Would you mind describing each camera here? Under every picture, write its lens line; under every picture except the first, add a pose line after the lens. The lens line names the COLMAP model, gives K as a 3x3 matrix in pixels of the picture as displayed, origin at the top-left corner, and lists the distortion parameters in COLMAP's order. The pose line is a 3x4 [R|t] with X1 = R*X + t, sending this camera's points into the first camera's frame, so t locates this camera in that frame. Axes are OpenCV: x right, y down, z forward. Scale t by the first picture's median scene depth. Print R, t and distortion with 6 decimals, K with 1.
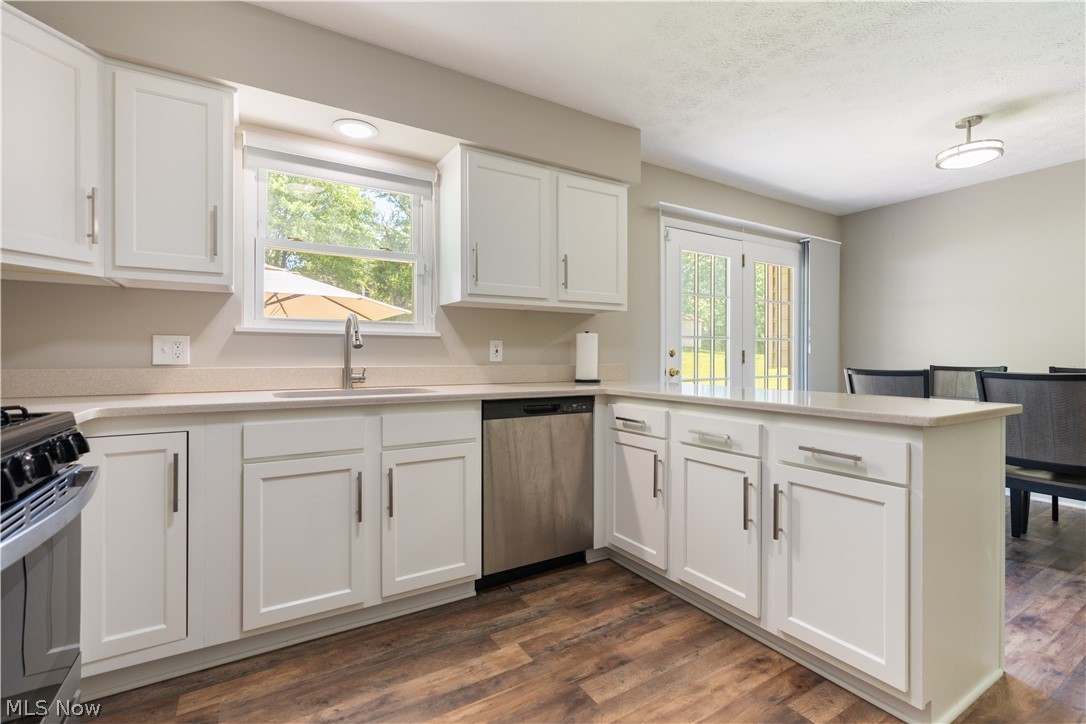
lens RADIAL K [[497.7, 0, 531.5], [0, 497.7, 364.8], [0, 0, 1]] dist [0.000112, 0.000103]
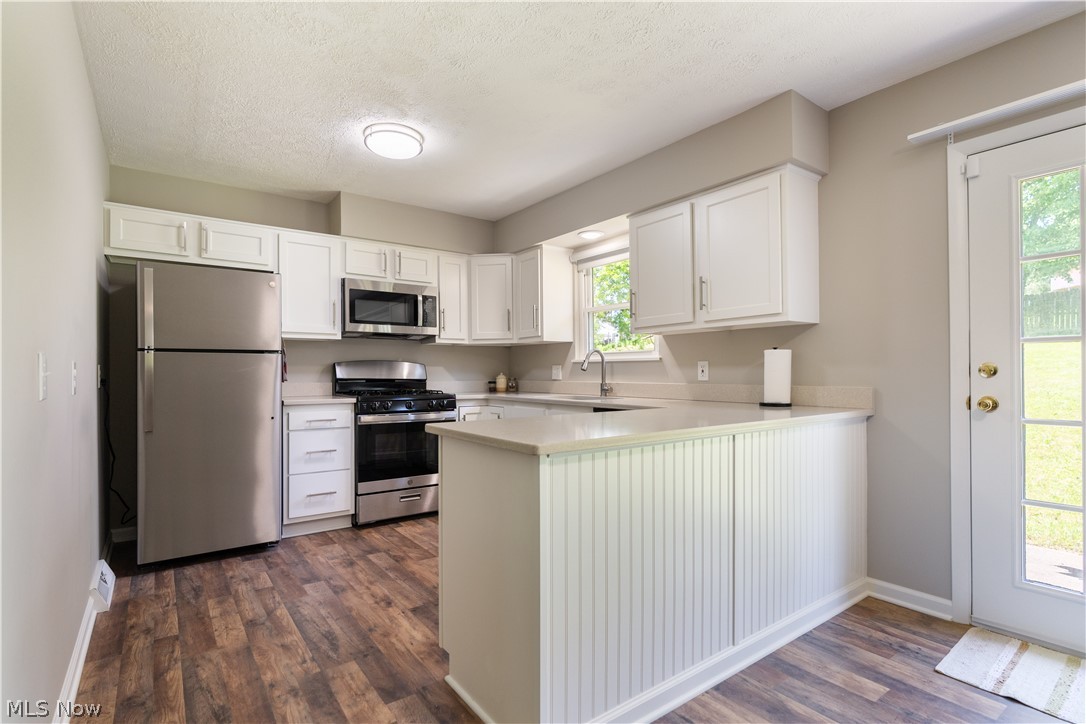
lens RADIAL K [[513.7, 0, 551.7], [0, 513.7, 373.9], [0, 0, 1]] dist [-0.011302, -0.001329]
pose [[0.096460, -0.007750, -0.995307, 1.115439], [-0.022492, 0.999697, -0.009964, -0.002653], [0.995083, 0.023348, 0.096256, 0.619760]]
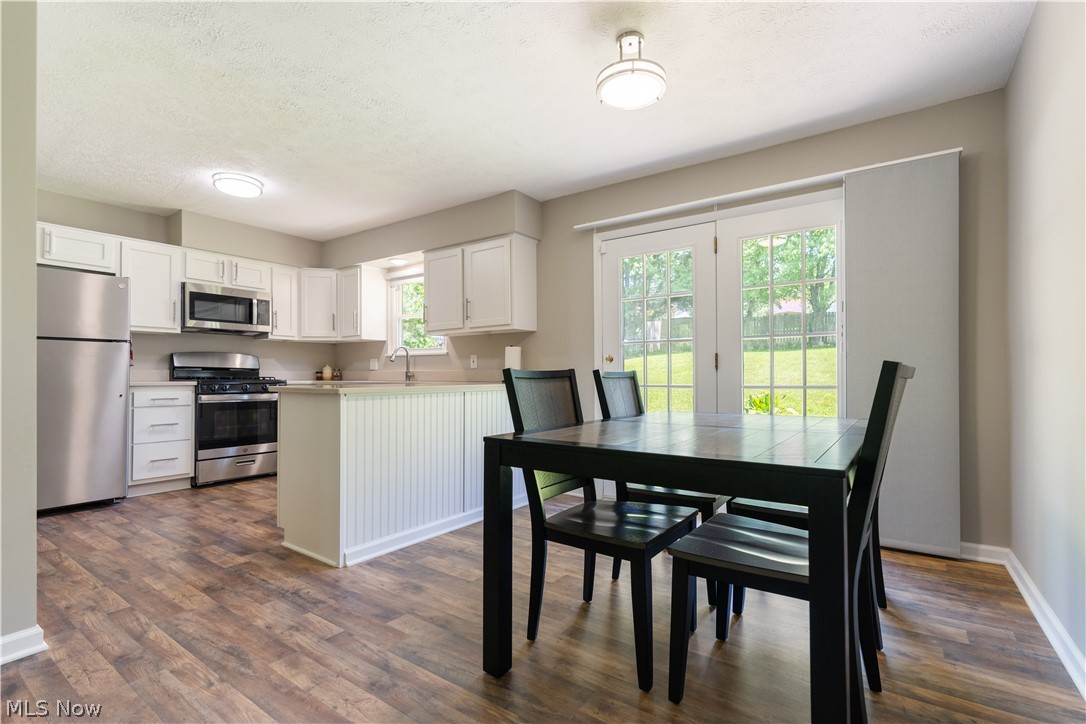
lens RADIAL K [[513.7, 0, 555.0], [0, 513.7, 372.2], [0, 0, 1]] dist [-0.011302, -0.001329]
pose [[0.394264, -0.016548, -0.918848, 1.690905], [-0.021430, 0.999400, -0.027194, 0.049971], [0.918747, 0.030413, 0.393673, 0.650594]]
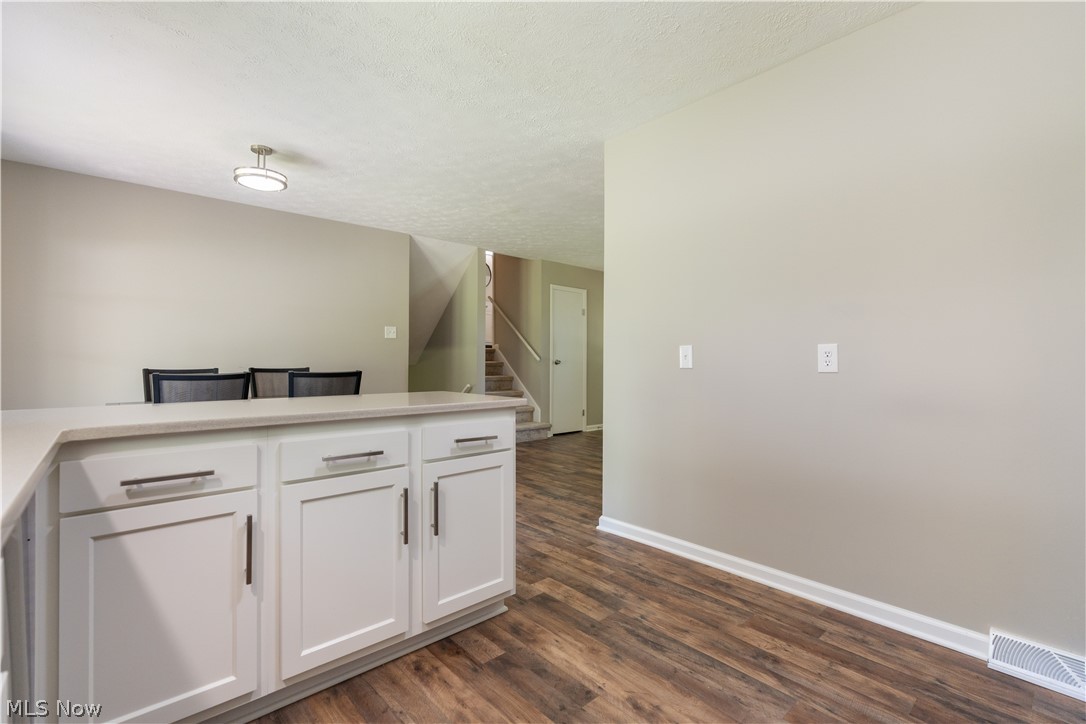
lens RADIAL K [[497.7, 0, 555.8], [0, 497.7, 359.5], [0, 0, 1]] dist [0.000112, 0.000103]
pose [[-0.191723, -0.006289, 0.981429, -0.379370], [0.029271, 0.999498, 0.012122, -0.012337], [-0.981012, 0.031051, -0.191443, 0.620340]]
